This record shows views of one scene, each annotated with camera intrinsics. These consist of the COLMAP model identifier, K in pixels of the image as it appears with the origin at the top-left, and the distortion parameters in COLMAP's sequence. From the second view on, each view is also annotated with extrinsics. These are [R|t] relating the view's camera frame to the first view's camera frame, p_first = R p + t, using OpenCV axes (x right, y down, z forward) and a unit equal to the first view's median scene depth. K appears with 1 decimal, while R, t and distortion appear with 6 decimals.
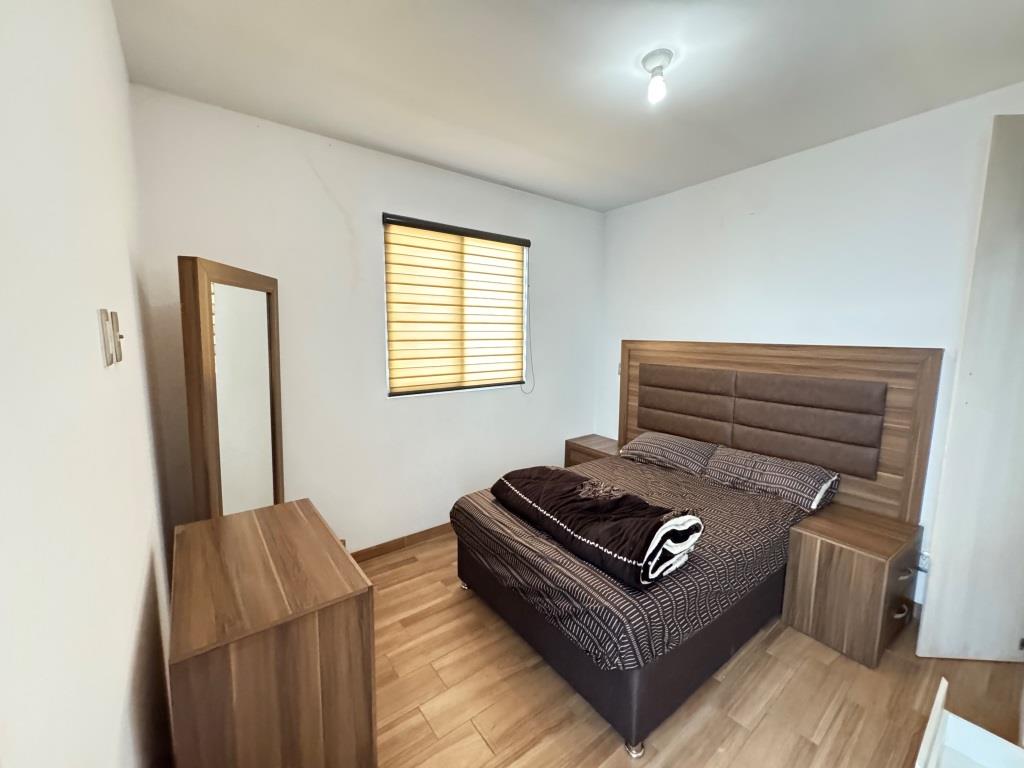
lens RADIAL K [[407.6, 0, 514.8], [0, 407.6, 382.0], [0, 0, 1]] dist [-0.003684, 0.000257]
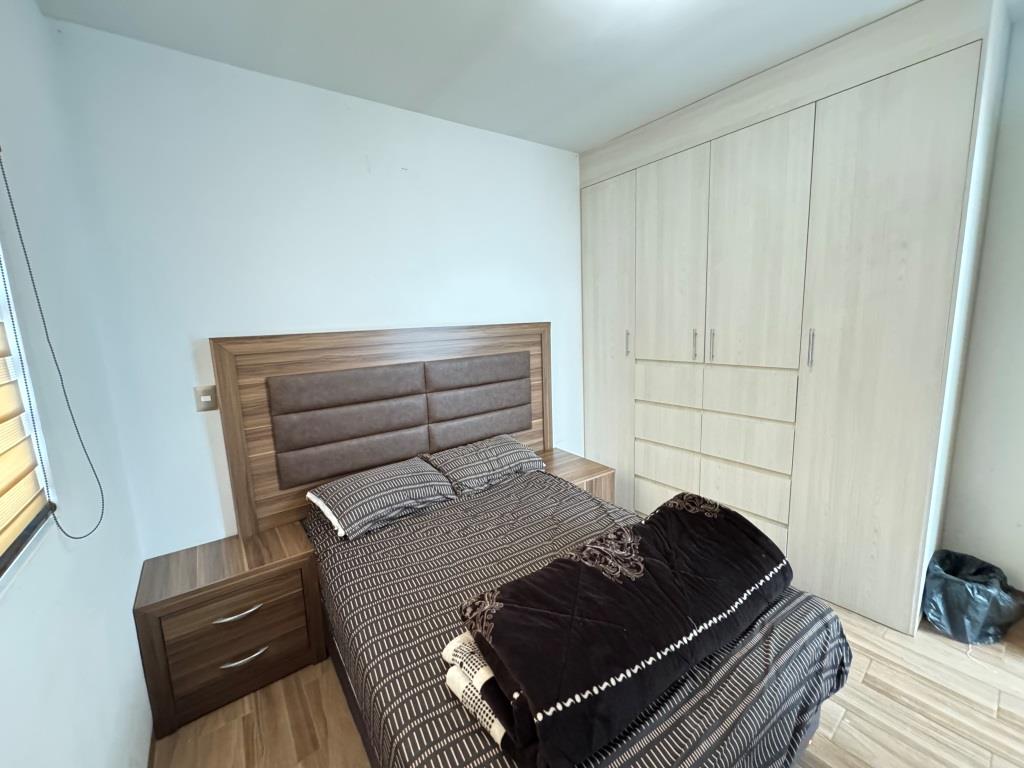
lens RADIAL K [[407.6, 0, 518.1], [0, 407.6, 377.9], [0, 0, 1]] dist [-0.003684, 0.000257]
pose [[0.007161, -0.154331, 0.987993, -0.266201], [0.159479, 0.975549, 0.151231, -0.085967], [-0.987175, 0.156481, 0.031598, 0.752405]]
